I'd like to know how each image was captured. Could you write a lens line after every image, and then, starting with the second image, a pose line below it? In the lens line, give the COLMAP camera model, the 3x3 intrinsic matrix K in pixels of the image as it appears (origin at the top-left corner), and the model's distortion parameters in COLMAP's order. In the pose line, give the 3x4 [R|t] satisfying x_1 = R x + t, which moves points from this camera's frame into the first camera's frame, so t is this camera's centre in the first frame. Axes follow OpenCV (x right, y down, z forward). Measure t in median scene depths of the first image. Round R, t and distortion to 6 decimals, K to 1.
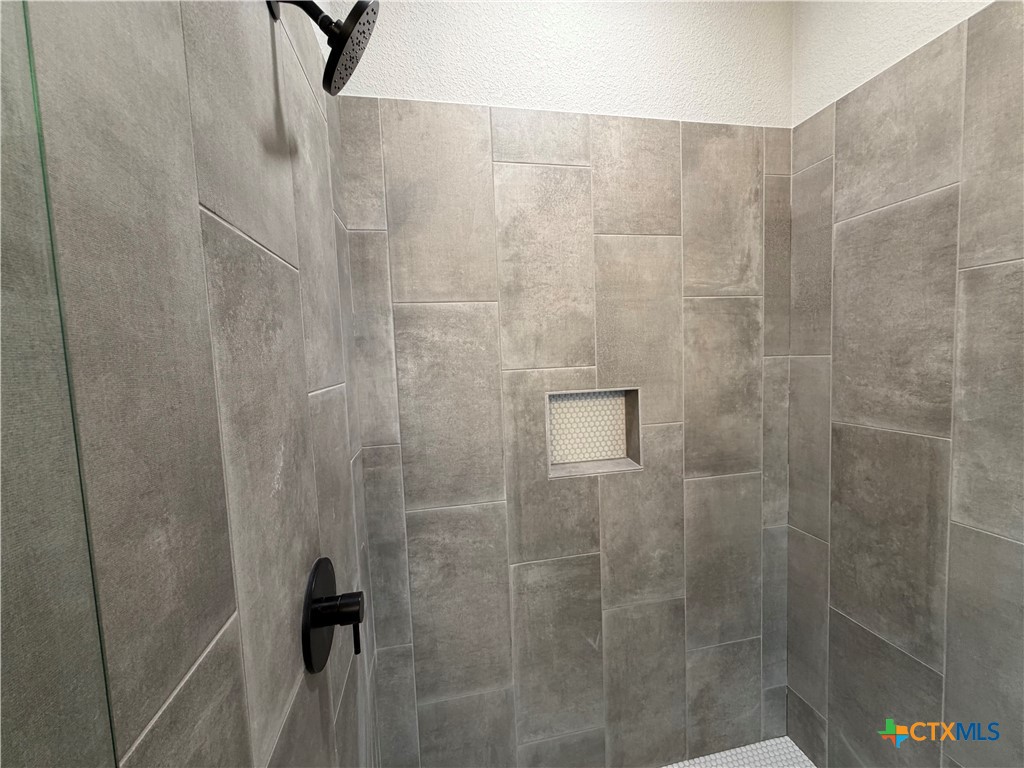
lens RADIAL K [[409.9, 0, 512.4], [0, 409.9, 385.2], [0, 0, 1]] dist [0.001097, 0.000596]
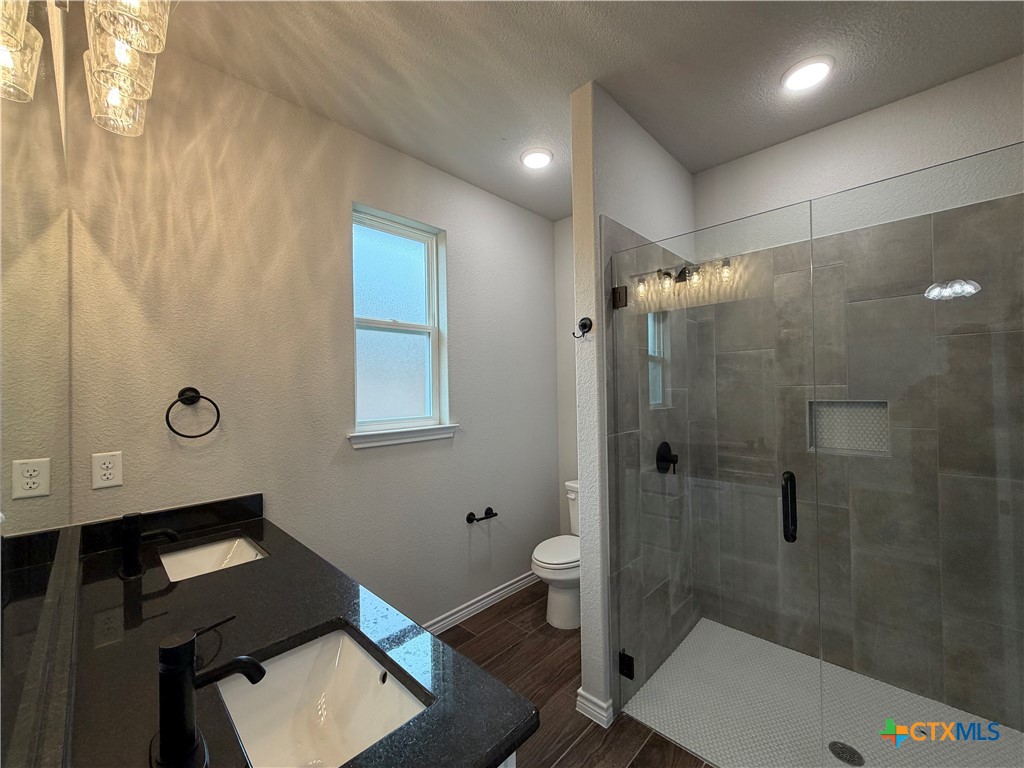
lens RADIAL K [[409.9, 0, 511.4], [0, 409.9, 386.8], [0, 0, 1]] dist [0.001097, 0.000596]
pose [[0.566890, 0.024770, -0.823421, 0.791470], [-0.069241, 0.997444, -0.017664, 0.079879], [0.820878, 0.067028, 0.567156, -0.976000]]
